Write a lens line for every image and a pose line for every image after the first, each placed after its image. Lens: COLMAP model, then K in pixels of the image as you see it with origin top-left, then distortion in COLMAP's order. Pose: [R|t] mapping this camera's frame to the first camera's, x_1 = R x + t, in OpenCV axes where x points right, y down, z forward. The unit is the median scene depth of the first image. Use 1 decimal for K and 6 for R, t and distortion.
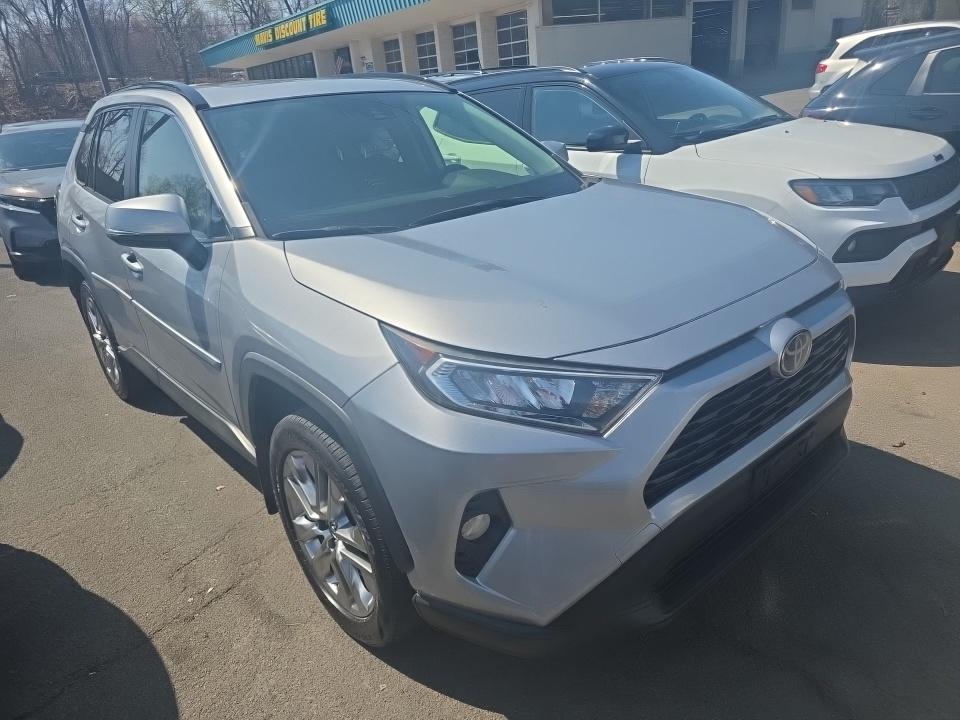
lens RADIAL K [[640.3, 0, 479.6], [0, 640.3, 363.6], [0, 0, 1]] dist [0.019688, -0.024343]
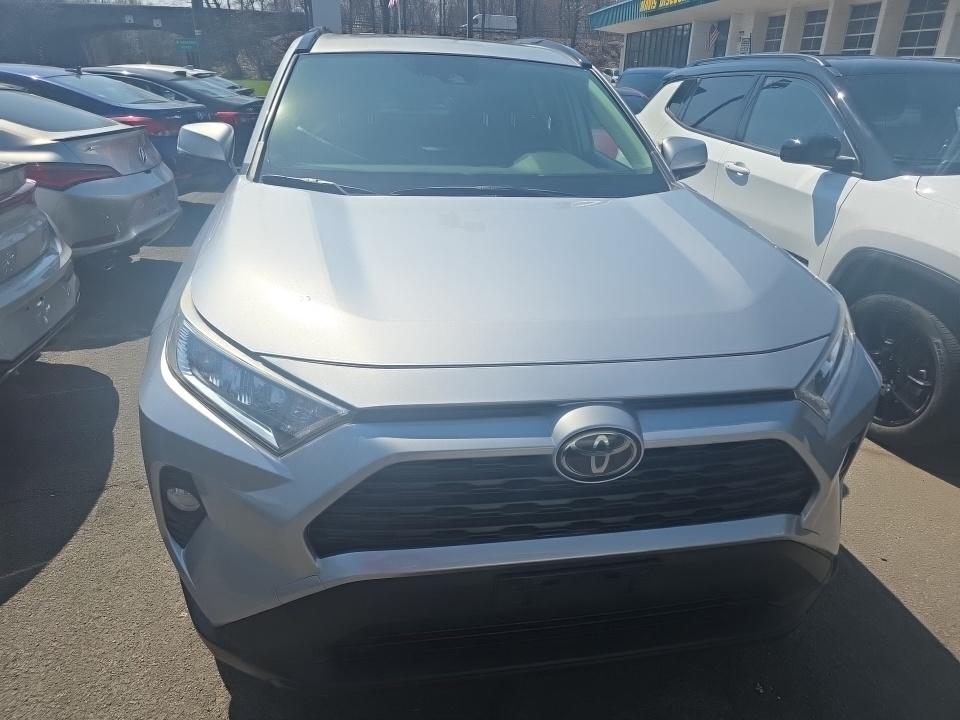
lens RADIAL K [[640.3, 0, 479.1], [0, 640.3, 356.9], [0, 0, 1]] dist [0.019688, -0.024343]
pose [[0.855780, 0.299423, -0.421884, 0.260521], [-0.286434, 0.953321, 0.095576, -0.060987], [0.430809, 0.039050, 0.901598, 0.108785]]
